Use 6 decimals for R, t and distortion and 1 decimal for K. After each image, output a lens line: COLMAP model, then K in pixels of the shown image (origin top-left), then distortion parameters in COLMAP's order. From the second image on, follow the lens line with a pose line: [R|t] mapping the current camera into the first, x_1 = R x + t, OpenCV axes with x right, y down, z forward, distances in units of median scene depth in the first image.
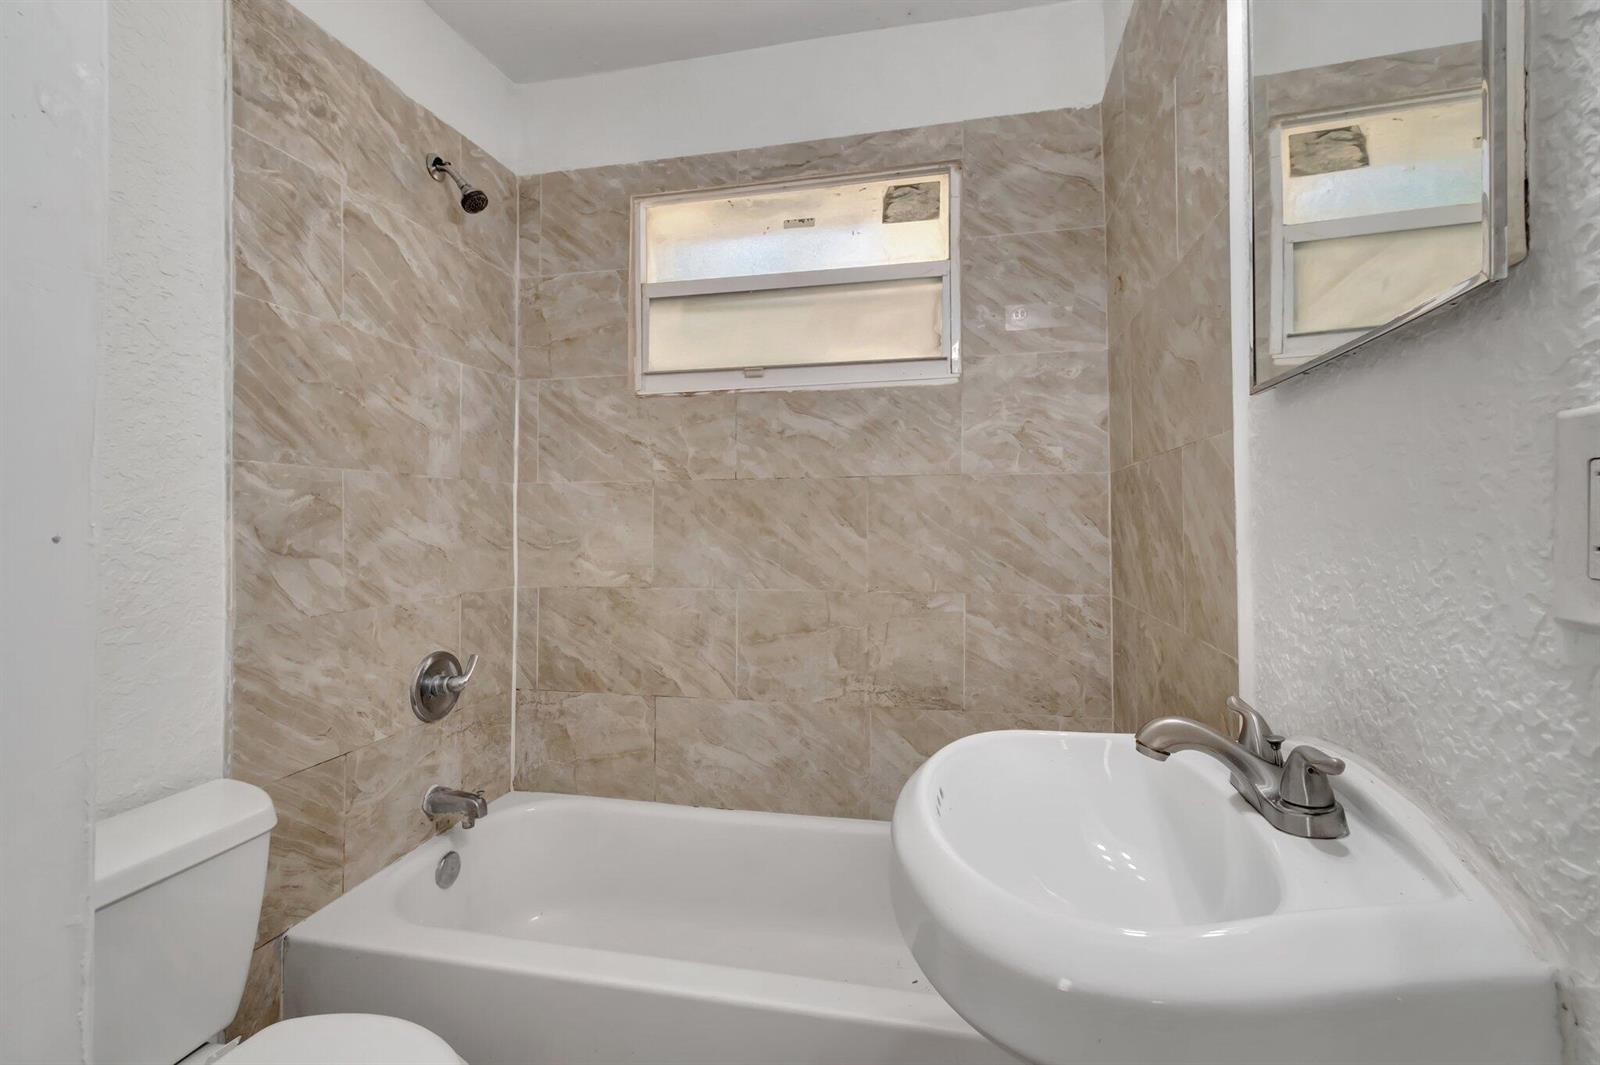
lens RADIAL K [[713.3, 0, 799.3], [0, 713.3, 512.1], [0, 0, 1]] dist [0.006394, -0.002932]
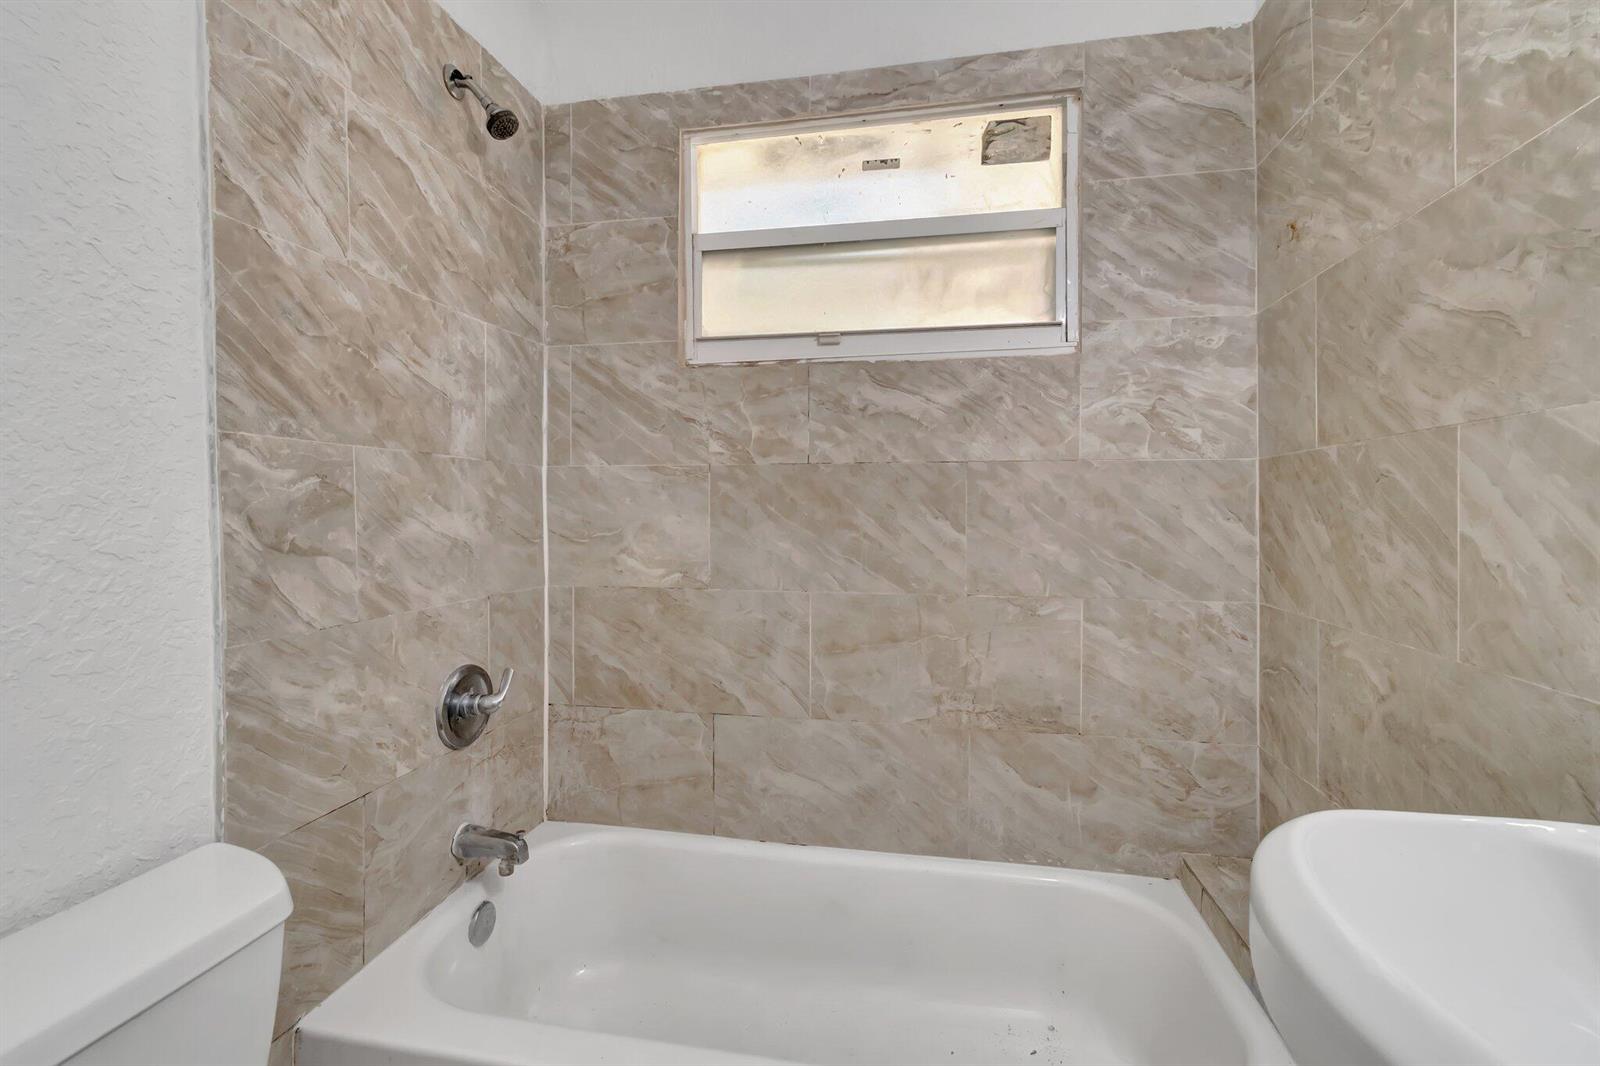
lens RADIAL K [[713.3, 0, 797.3], [0, 713.3, 526.8], [0, 0, 1]] dist [0.006394, -0.002932]
pose [[0.999611, 0.007427, 0.026893, -0.134151], [-0.008366, 0.999354, 0.034950, -0.000169], [-0.026616, -0.035162, 0.999027, 0.149675]]
